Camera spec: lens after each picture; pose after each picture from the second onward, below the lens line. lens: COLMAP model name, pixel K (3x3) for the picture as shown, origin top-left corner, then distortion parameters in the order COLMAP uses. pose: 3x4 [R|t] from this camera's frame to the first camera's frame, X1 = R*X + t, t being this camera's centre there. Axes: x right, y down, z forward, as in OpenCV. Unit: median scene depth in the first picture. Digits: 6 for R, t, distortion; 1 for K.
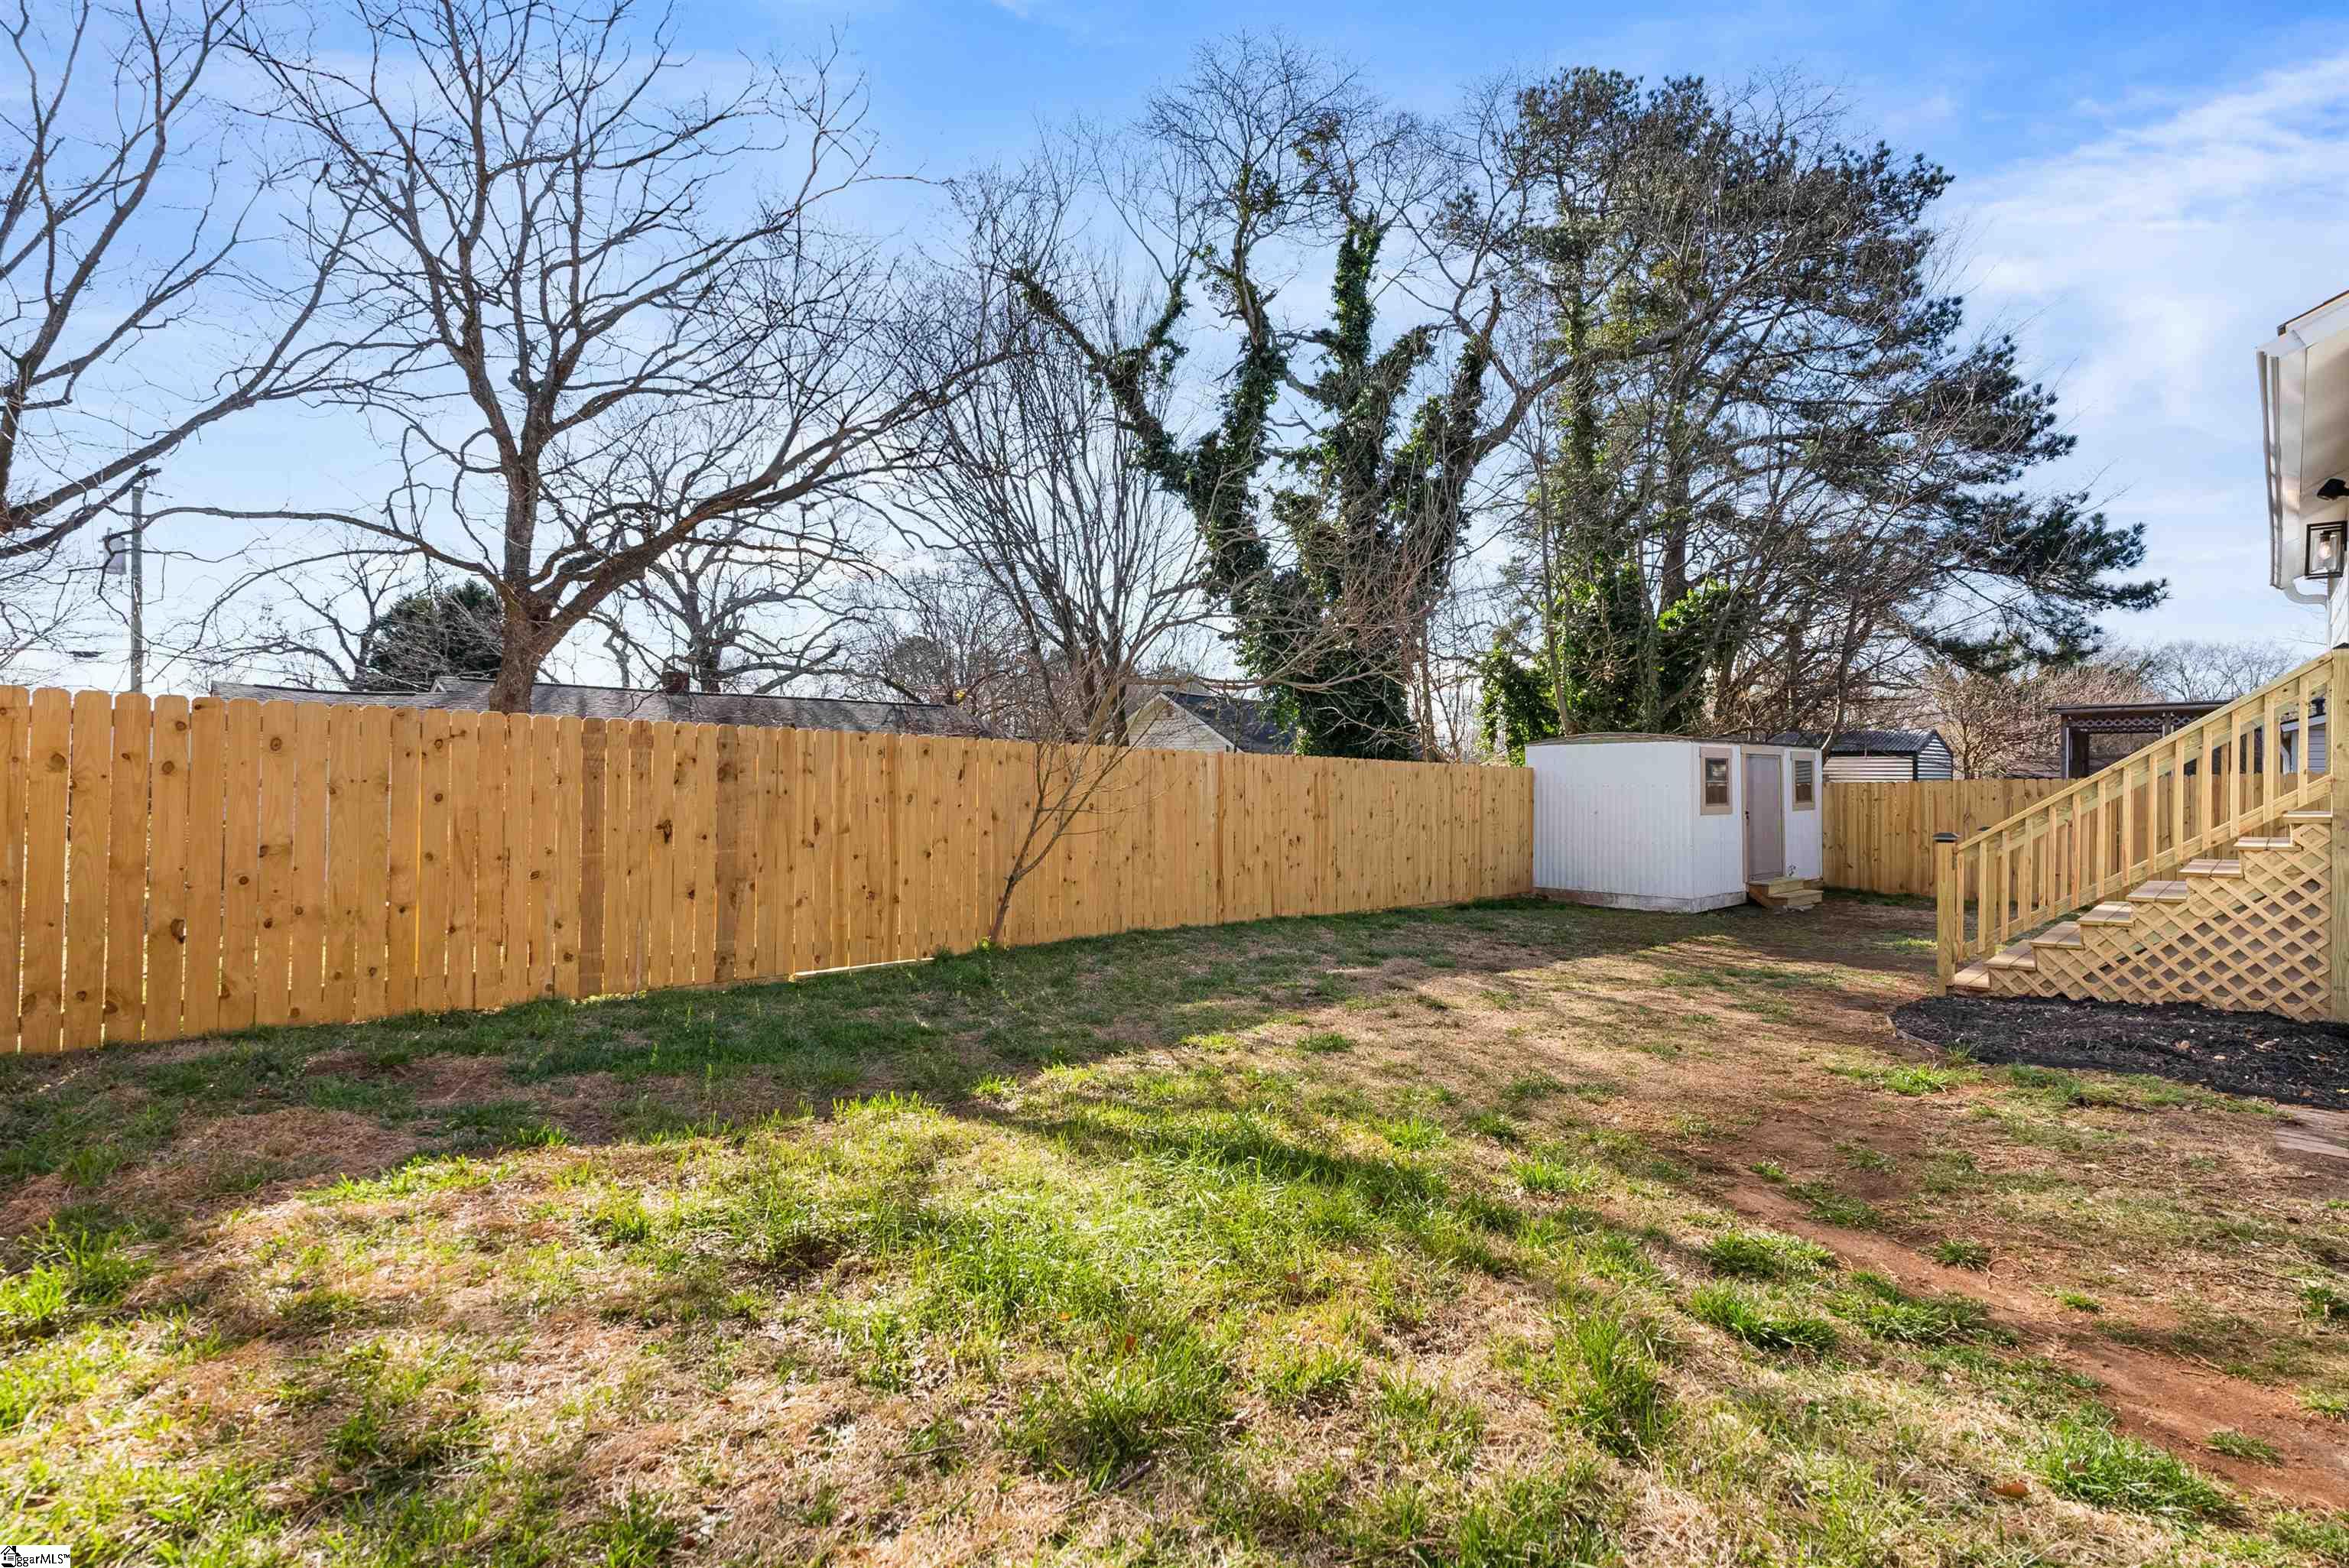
lens RADIAL K [[1078.9, 0, 1176.8], [0, 1078.9, 780.5], [0, 0, 1]] dist [0.000867, 0.000388]
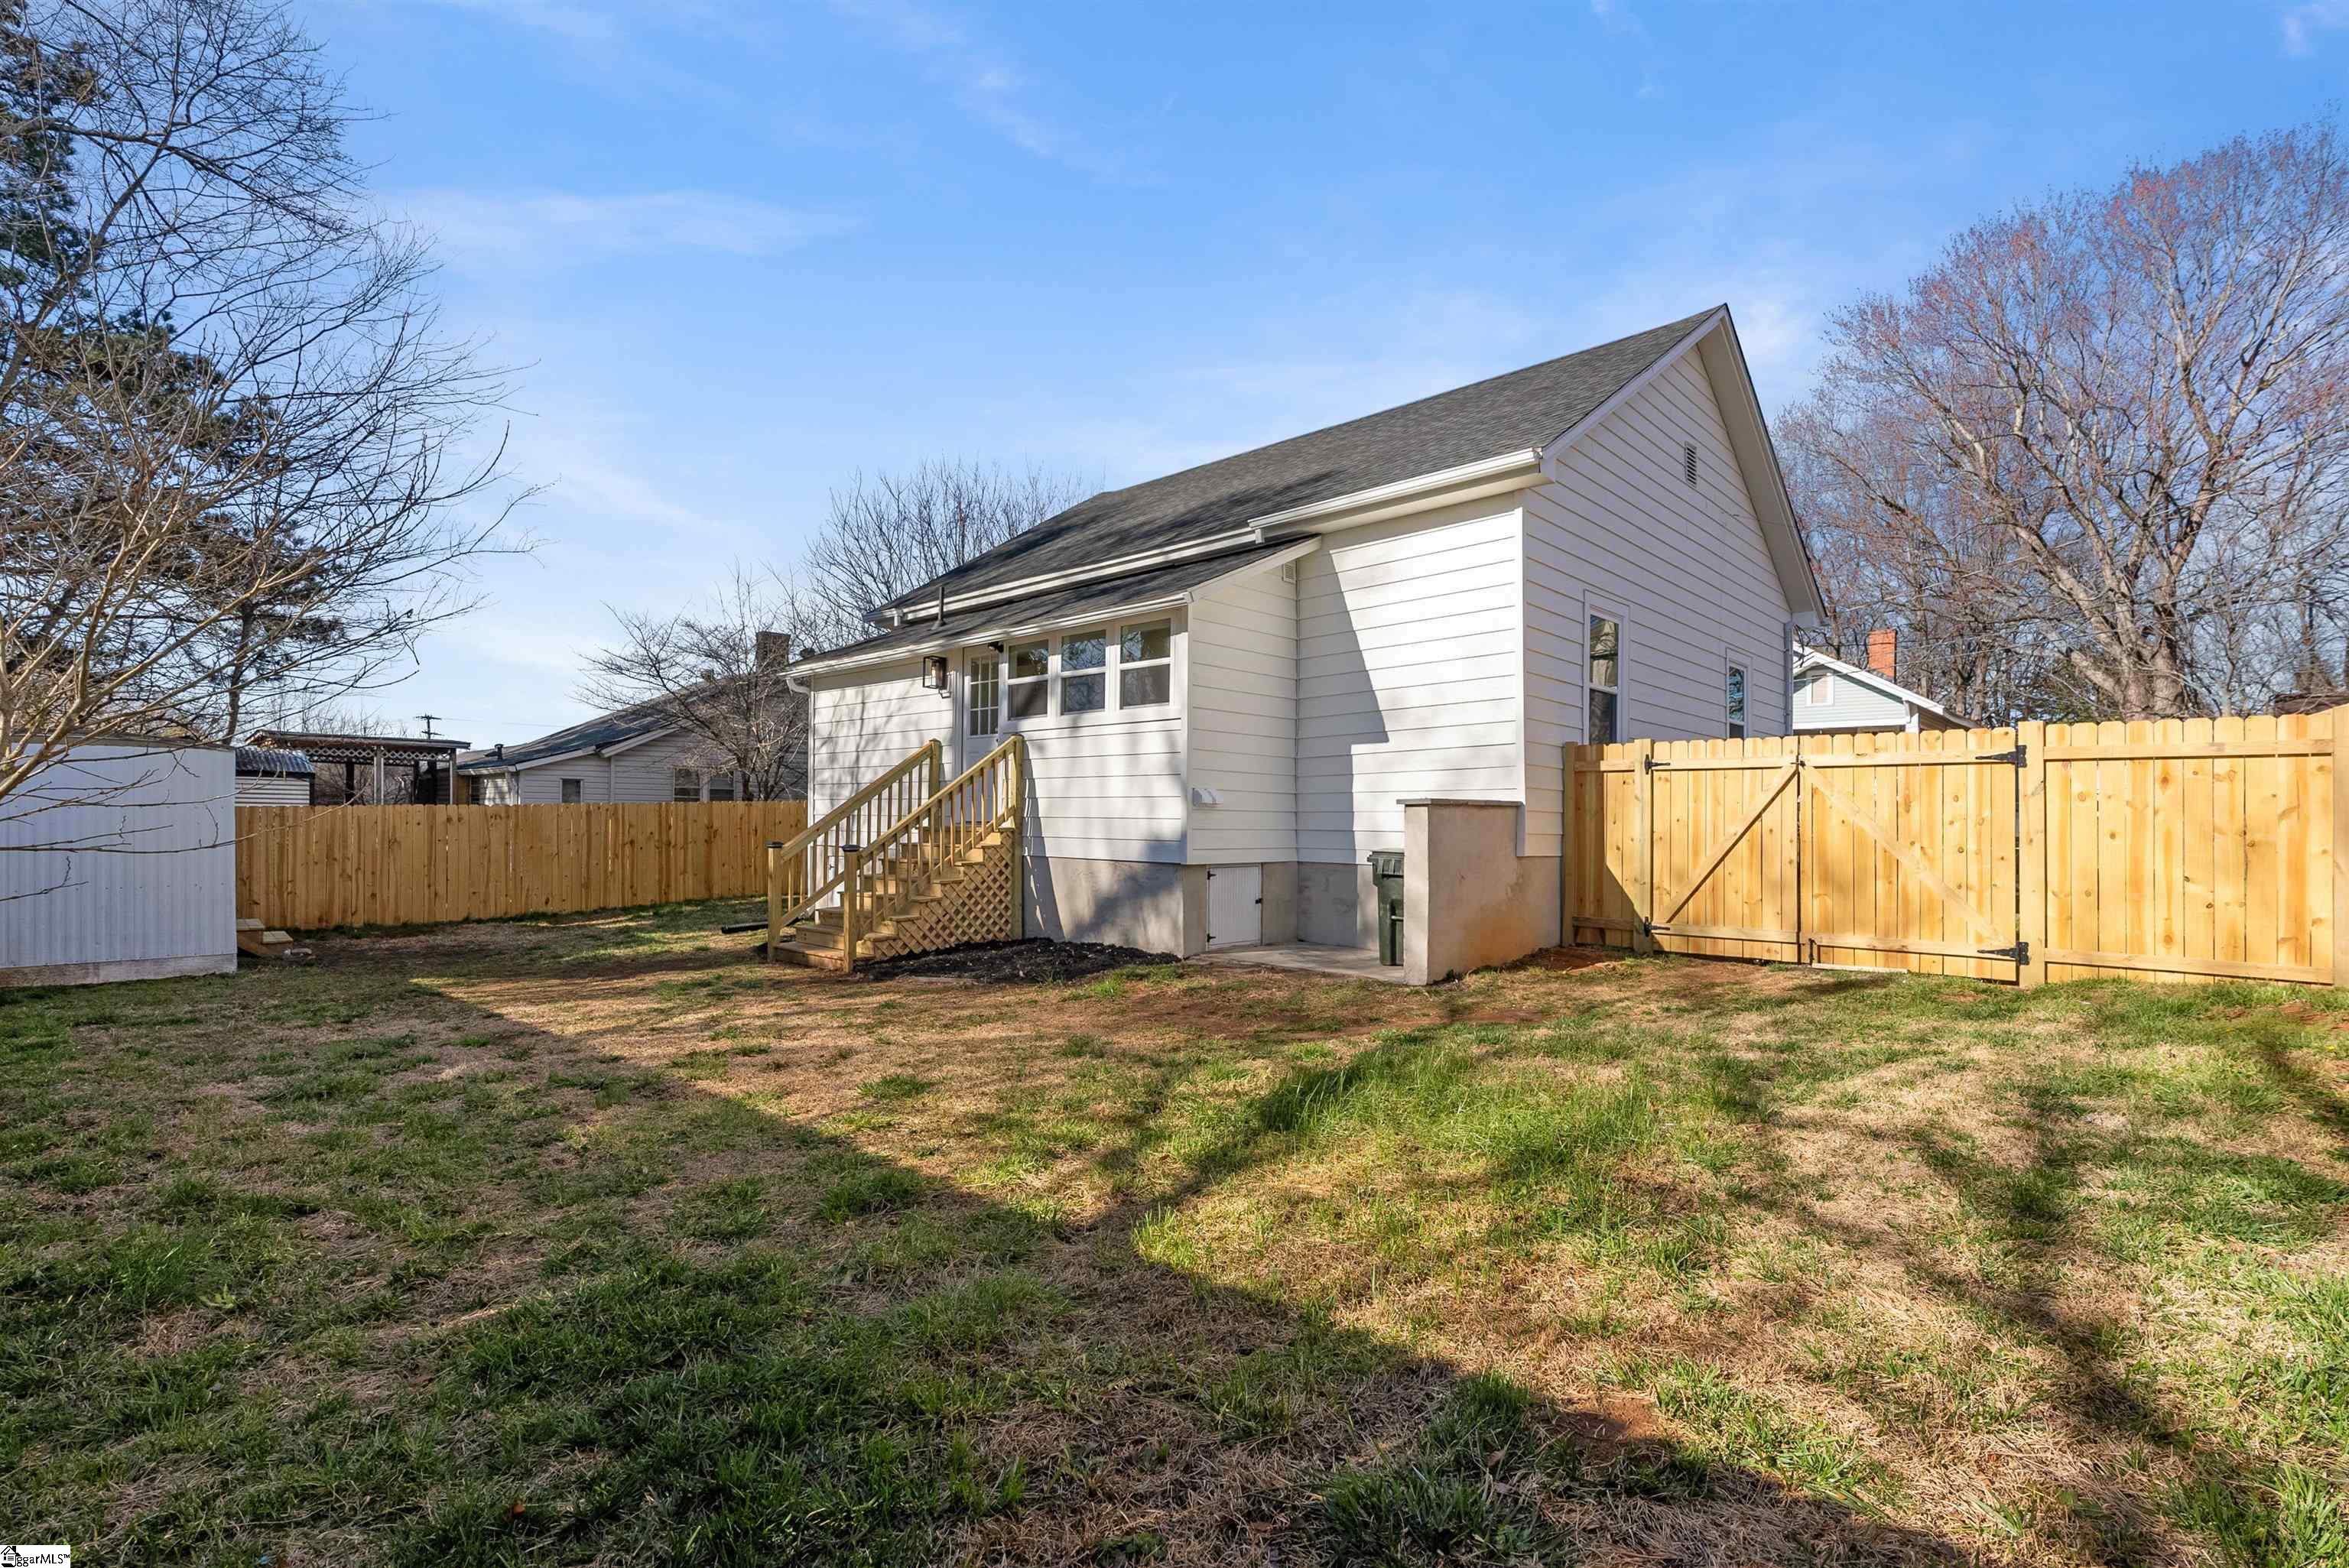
lens RADIAL K [[1078.9, 0, 1181.1], [0, 1078.9, 802.0], [0, 0, 1]] dist [0.000867, 0.000388]
pose [[-0.034934, 0.013430, 0.999299, -0.710601], [-0.007189, 0.999880, -0.013689, 0.011979], [-0.999364, -0.007662, -0.034833, 0.719420]]
